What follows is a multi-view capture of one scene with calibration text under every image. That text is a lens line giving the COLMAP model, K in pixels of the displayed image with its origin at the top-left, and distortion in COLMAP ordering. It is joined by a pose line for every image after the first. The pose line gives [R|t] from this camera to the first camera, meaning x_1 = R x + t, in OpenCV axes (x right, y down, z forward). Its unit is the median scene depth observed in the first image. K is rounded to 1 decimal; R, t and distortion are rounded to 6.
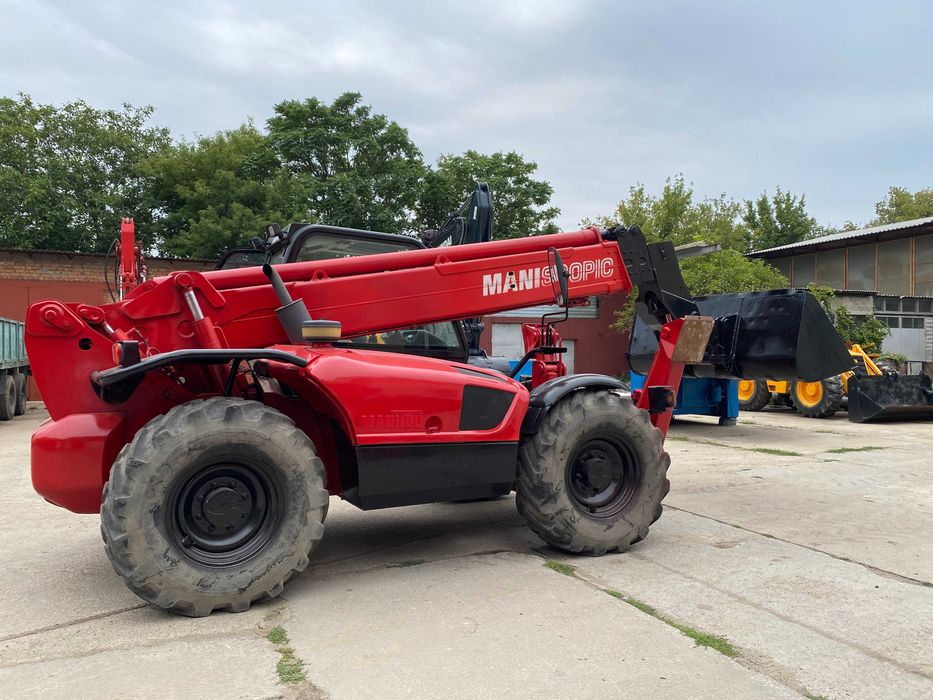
lens RADIAL K [[745.2, 0, 467.5], [0, 745.2, 355.6], [0, 0, 1]] dist [0.009574, -0.004522]
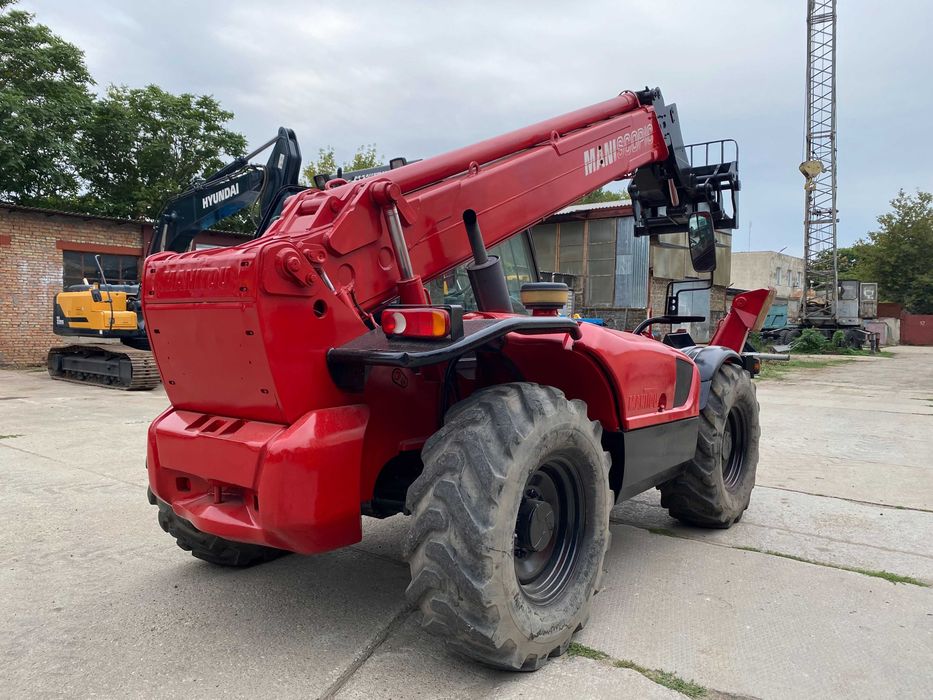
lens RADIAL K [[733.7, 0, 466.5], [0, 733.7, 350.0], [0, 0, 1]] dist [-0.014430, 0.007965]
pose [[0.872254, -0.005459, 0.489023, -0.286659], [-0.016126, 0.999073, 0.039916, -0.001658], [-0.488788, -0.042703, 0.871357, 0.124488]]
